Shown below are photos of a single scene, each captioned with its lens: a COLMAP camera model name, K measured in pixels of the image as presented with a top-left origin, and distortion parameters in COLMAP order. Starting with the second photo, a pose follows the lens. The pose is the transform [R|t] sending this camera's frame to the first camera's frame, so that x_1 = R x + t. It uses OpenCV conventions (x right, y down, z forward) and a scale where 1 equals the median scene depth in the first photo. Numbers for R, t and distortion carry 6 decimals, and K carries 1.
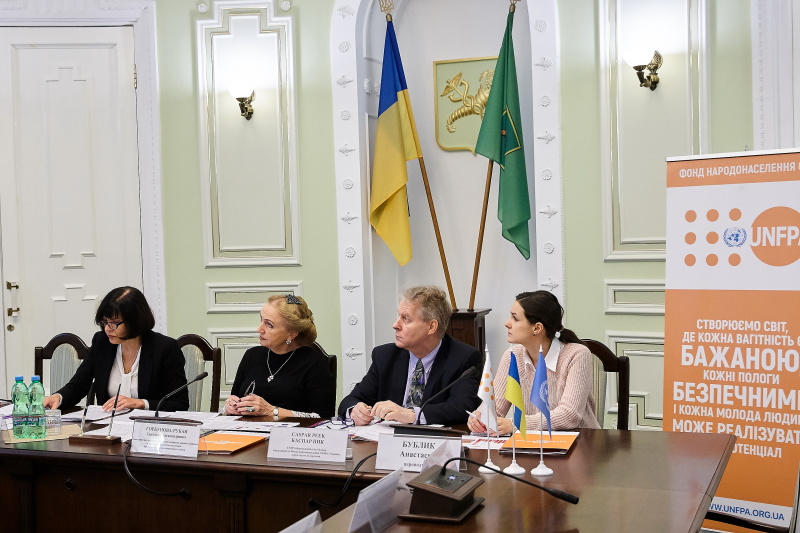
lens RADIAL K [[1106.6, 0, 403.5], [0, 1106.6, 280.8], [0, 0, 1]] dist [-0.002261, 0.000000]
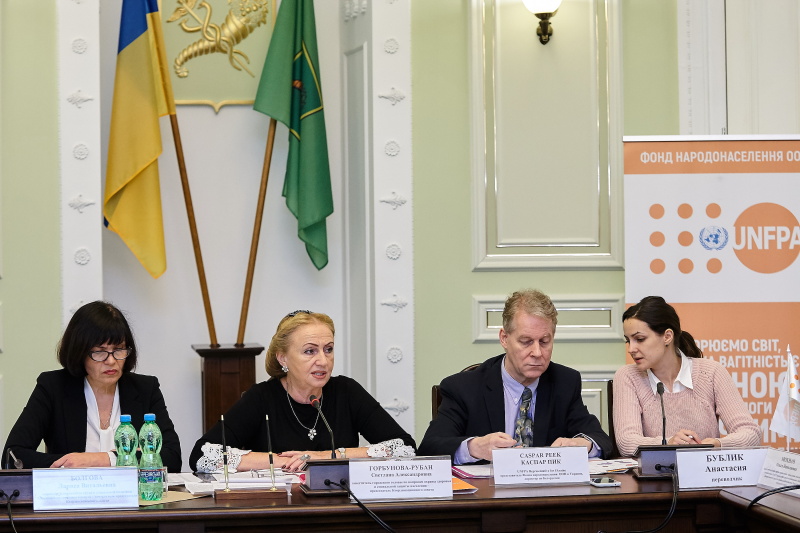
lens RADIAL K [[2285.2, 0, 399.0], [0, 2285.2, 318.8], [0, 0, 1]] dist [-0.445921, 0.000000]
pose [[0.827122, -0.005801, 0.561993, -0.693000], [0.013241, 0.999870, -0.009167, 0.026901], [-0.561866, 0.015024, 0.827092, -0.211366]]
